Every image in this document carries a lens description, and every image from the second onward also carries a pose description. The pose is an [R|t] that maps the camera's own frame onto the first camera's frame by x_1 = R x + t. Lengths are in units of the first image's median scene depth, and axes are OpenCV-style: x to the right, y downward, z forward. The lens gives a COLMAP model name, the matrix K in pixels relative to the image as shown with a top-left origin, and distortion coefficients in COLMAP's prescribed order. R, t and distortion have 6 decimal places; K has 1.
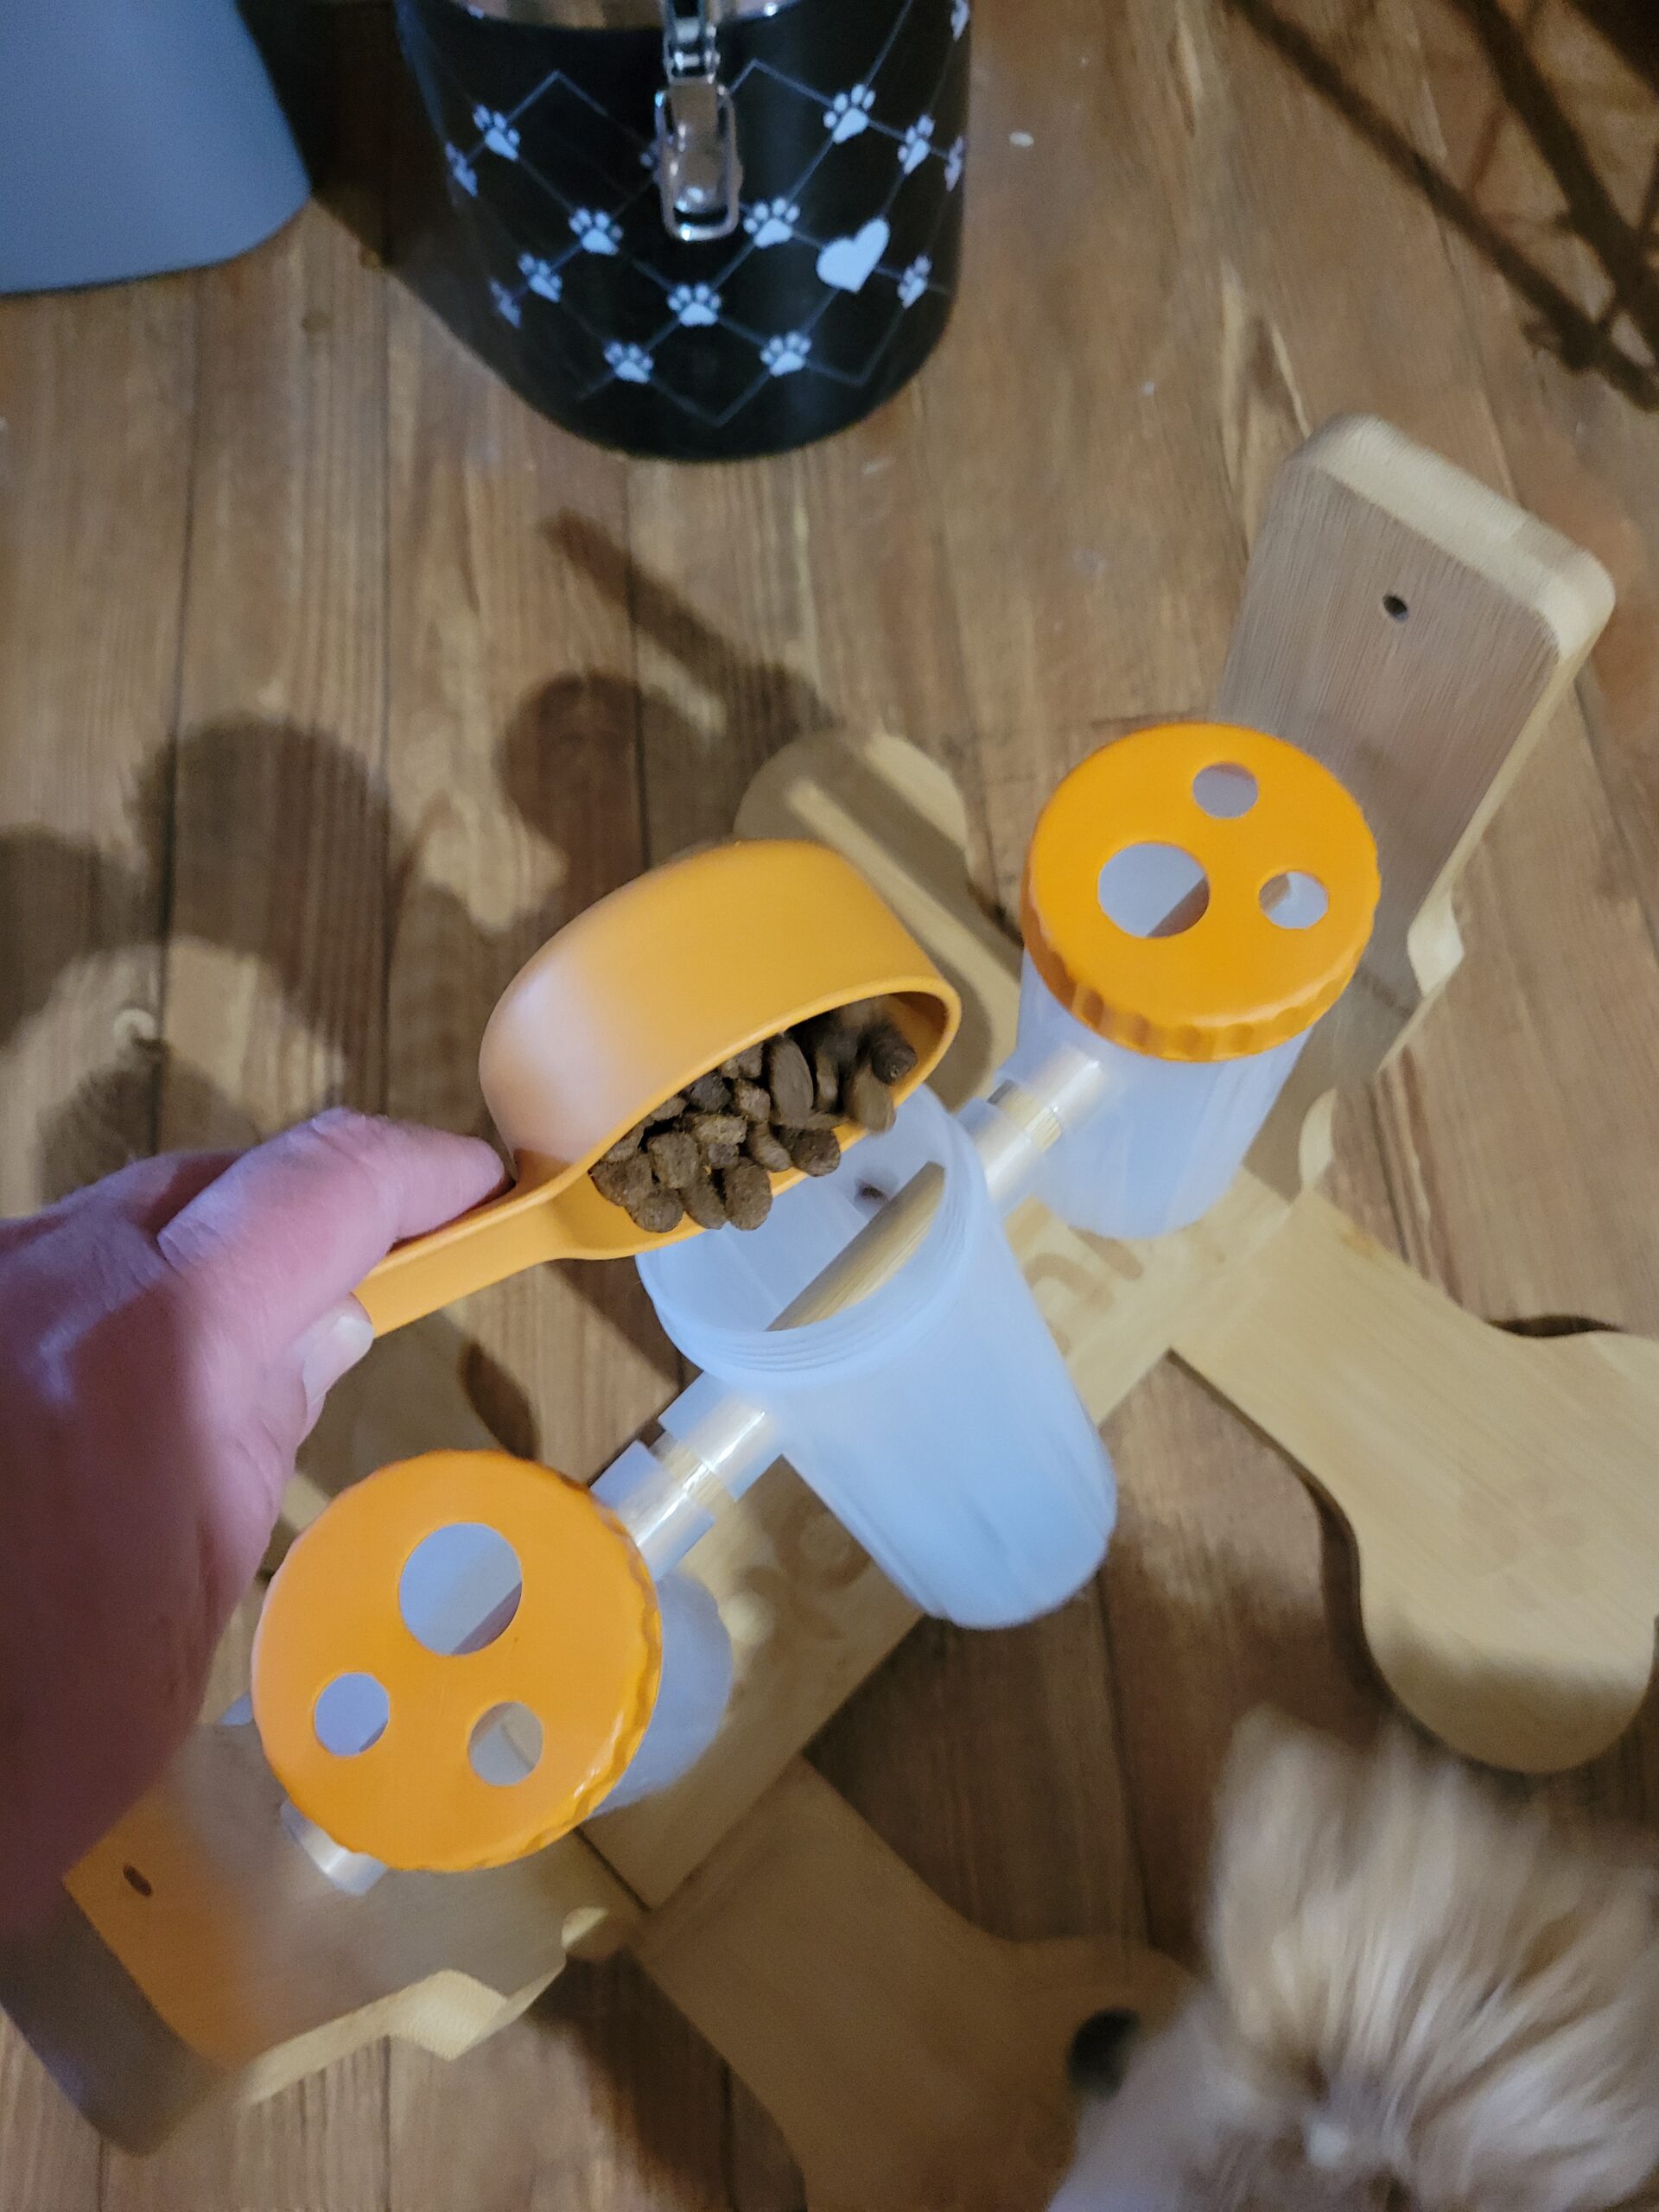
lens RADIAL K [[1701.1, 0, 840.7], [0, 1701.1, 1101.7], [0, 0, 1]] dist [0.007800, 0.000374]
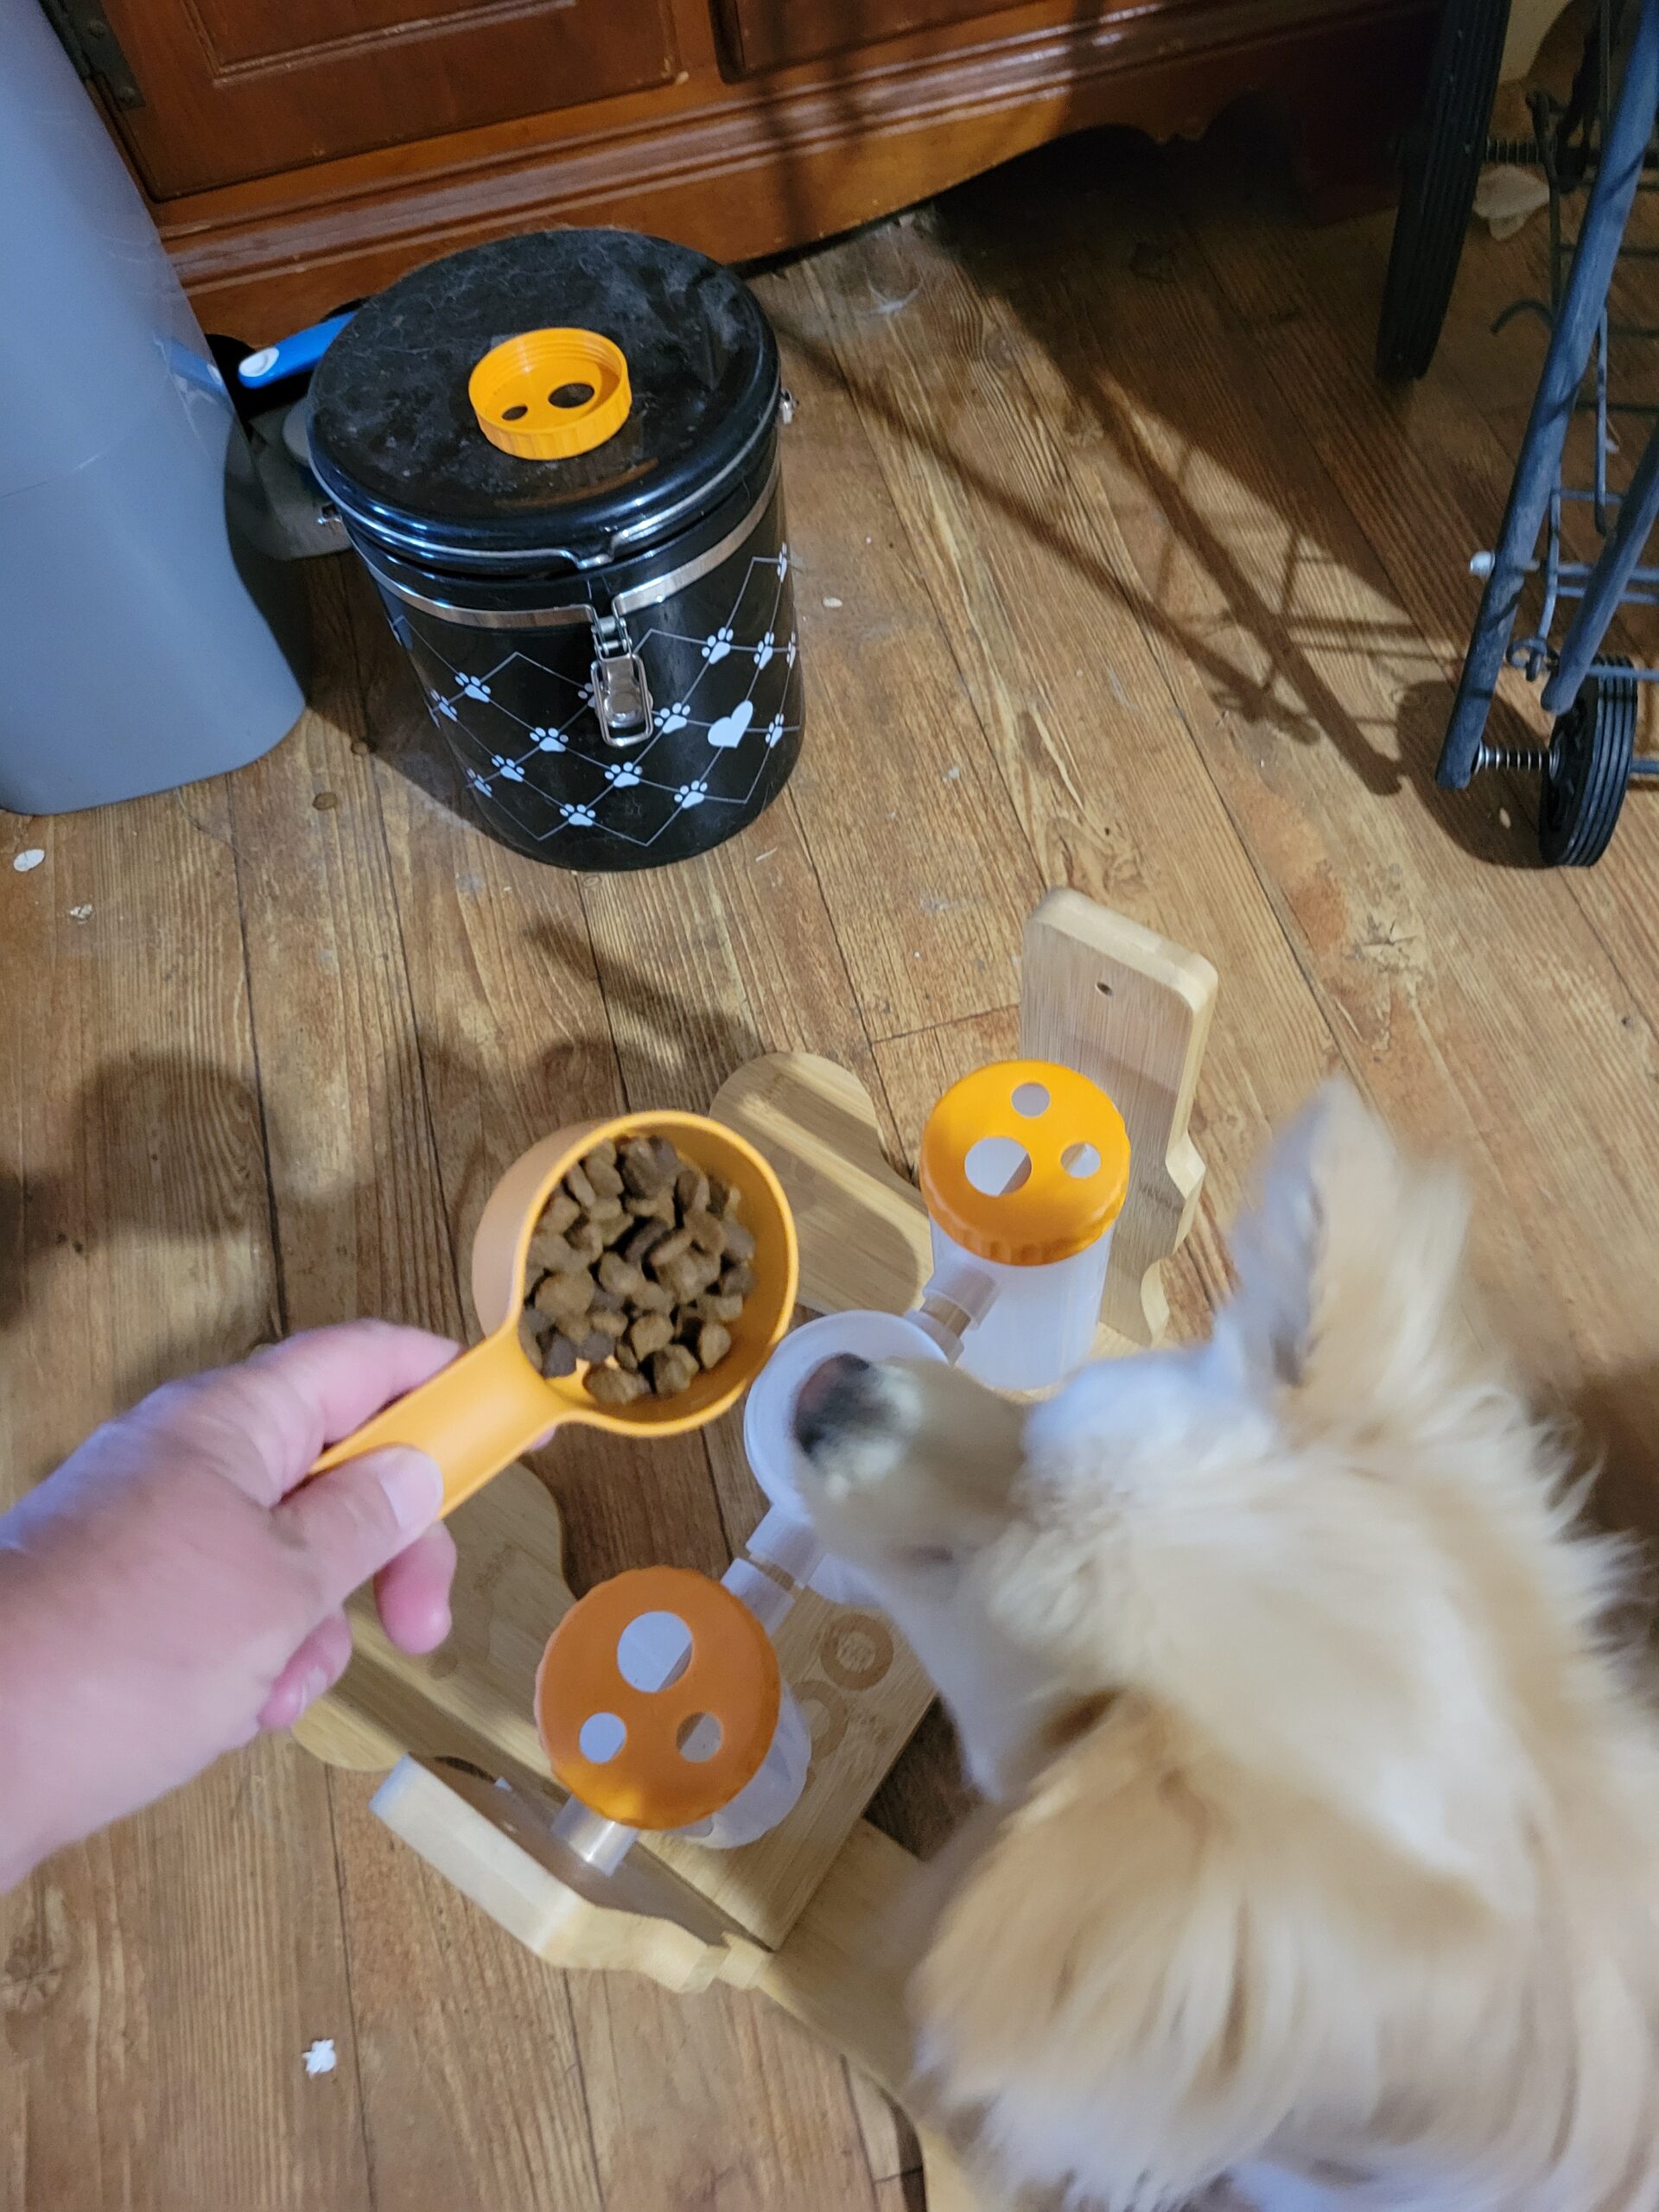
lens RADIAL K [[1701.1, 0, 840.7], [0, 1701.1, 1101.7], [0, 0, 1]] dist [0.007800, 0.000374]
pose [[0.987160, -0.149646, 0.055872, -0.026103], [0.155781, 0.979259, -0.129551, 0.002964], [-0.035326, 0.136591, 0.989997, -0.325145]]
